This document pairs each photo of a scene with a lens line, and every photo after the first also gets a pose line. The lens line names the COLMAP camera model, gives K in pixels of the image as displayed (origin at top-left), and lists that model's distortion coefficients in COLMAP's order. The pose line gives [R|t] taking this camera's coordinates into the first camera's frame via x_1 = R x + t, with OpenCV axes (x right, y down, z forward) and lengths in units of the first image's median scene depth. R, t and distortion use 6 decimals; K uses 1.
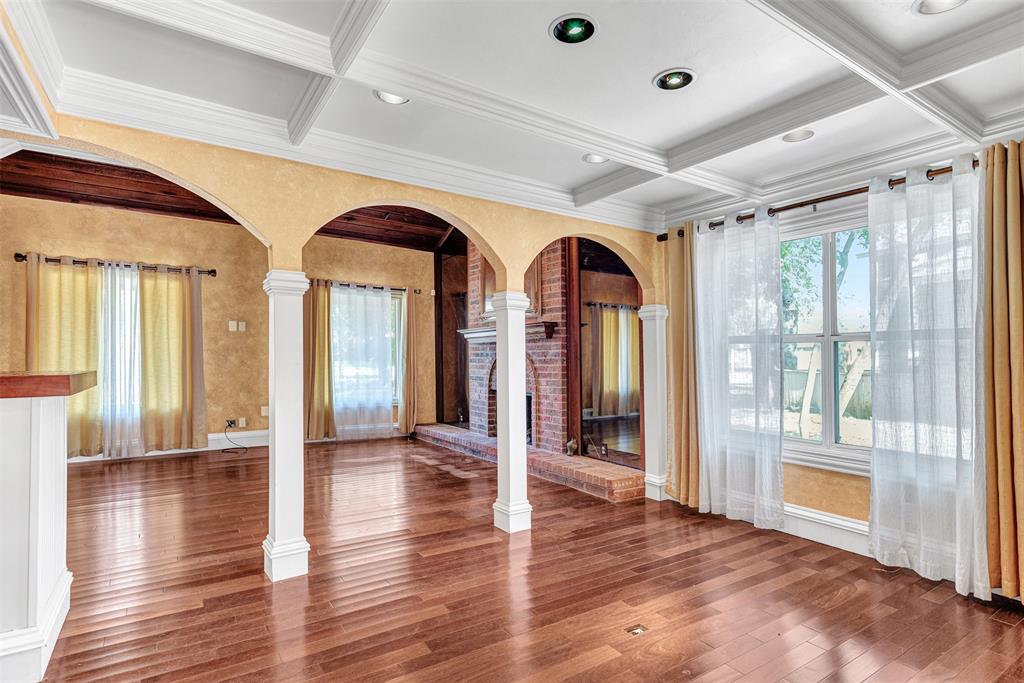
lens RADIAL K [[522.9, 0, 511.2], [0, 522.9, 351.8], [0, 0, 1]] dist [0.007240, 0.003181]
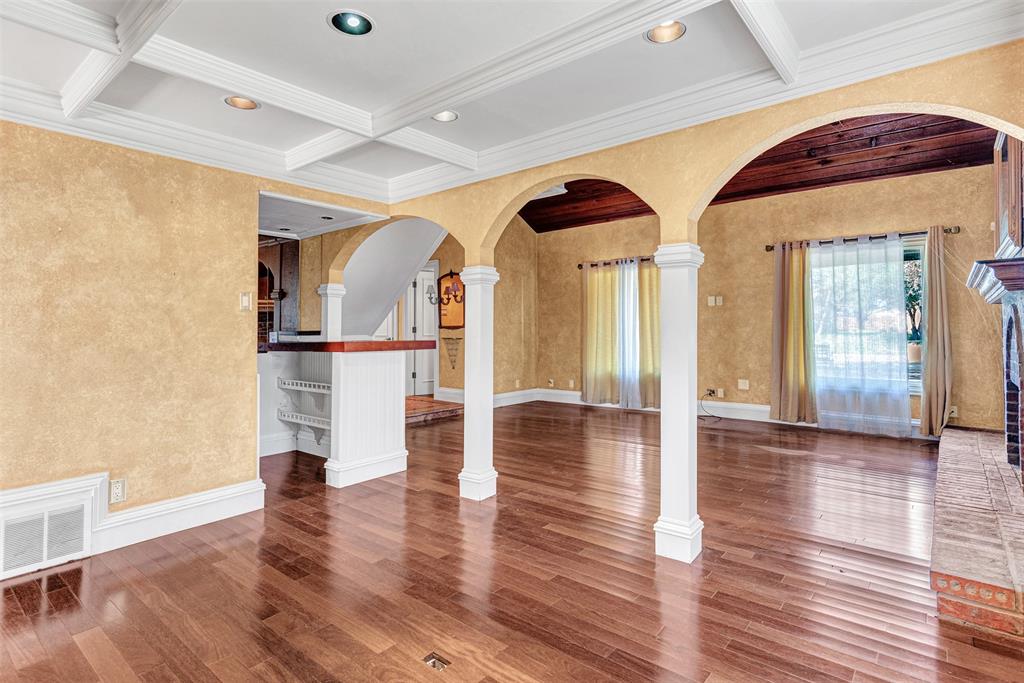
lens RADIAL K [[522.9, 0, 511.1], [0, 522.9, 335.7], [0, 0, 1]] dist [0.007240, 0.003181]
pose [[0.288361, 0.001320, -0.957521, 0.366089], [0.021999, 0.999726, 0.008003, 0.003036], [0.957269, -0.023372, 0.288253, 0.302257]]
